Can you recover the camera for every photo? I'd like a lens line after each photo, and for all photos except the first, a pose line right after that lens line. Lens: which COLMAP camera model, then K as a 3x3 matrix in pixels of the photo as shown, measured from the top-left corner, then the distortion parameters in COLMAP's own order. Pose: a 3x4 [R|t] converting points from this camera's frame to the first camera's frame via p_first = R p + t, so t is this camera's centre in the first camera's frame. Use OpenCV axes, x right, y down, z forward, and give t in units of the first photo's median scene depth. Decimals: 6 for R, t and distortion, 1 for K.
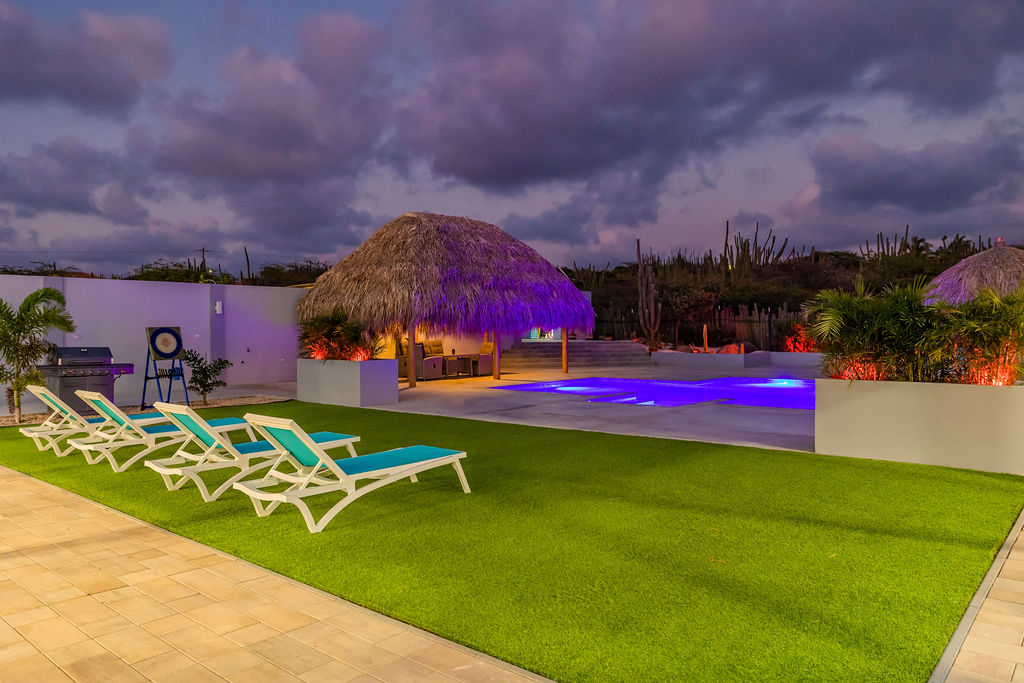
lens RADIAL K [[713.7, 0, 510.5], [0, 713.7, 336.9], [0, 0, 1]] dist [-0.012076, -0.003709]
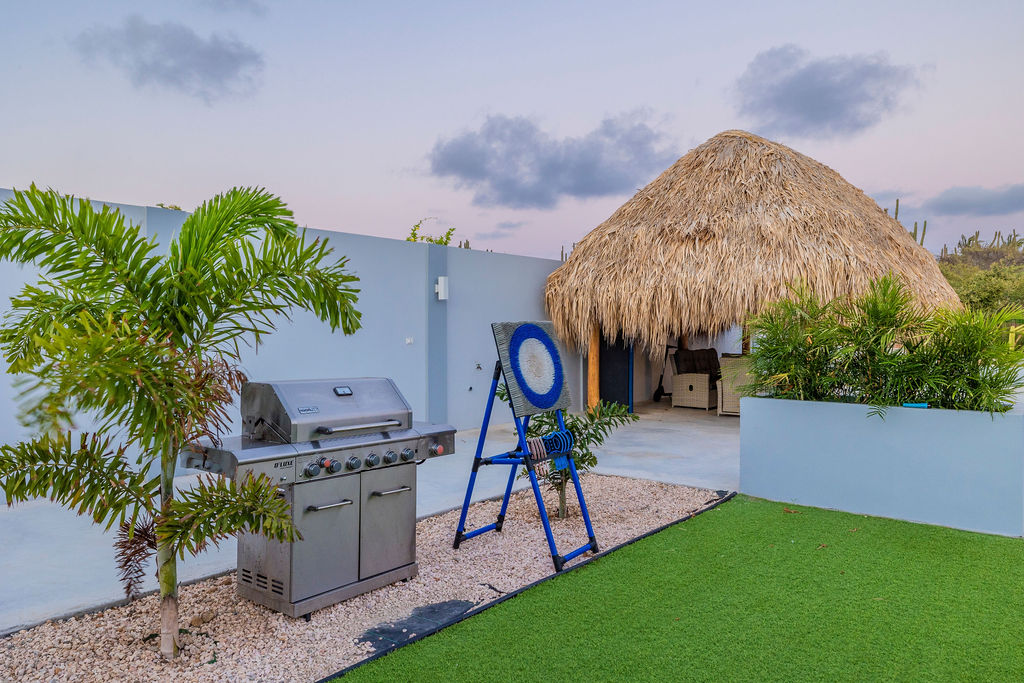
lens RADIAL K [[712.7, 0, 512.8], [0, 712.7, 337.8], [0, 0, 1]] dist [0.001743, 0.000181]
pose [[0.999641, 0.002242, 0.026717, -0.503868], [-0.002295, 0.999995, 0.001948, -0.006862], [-0.026713, -0.002008, 0.999641, 0.632164]]
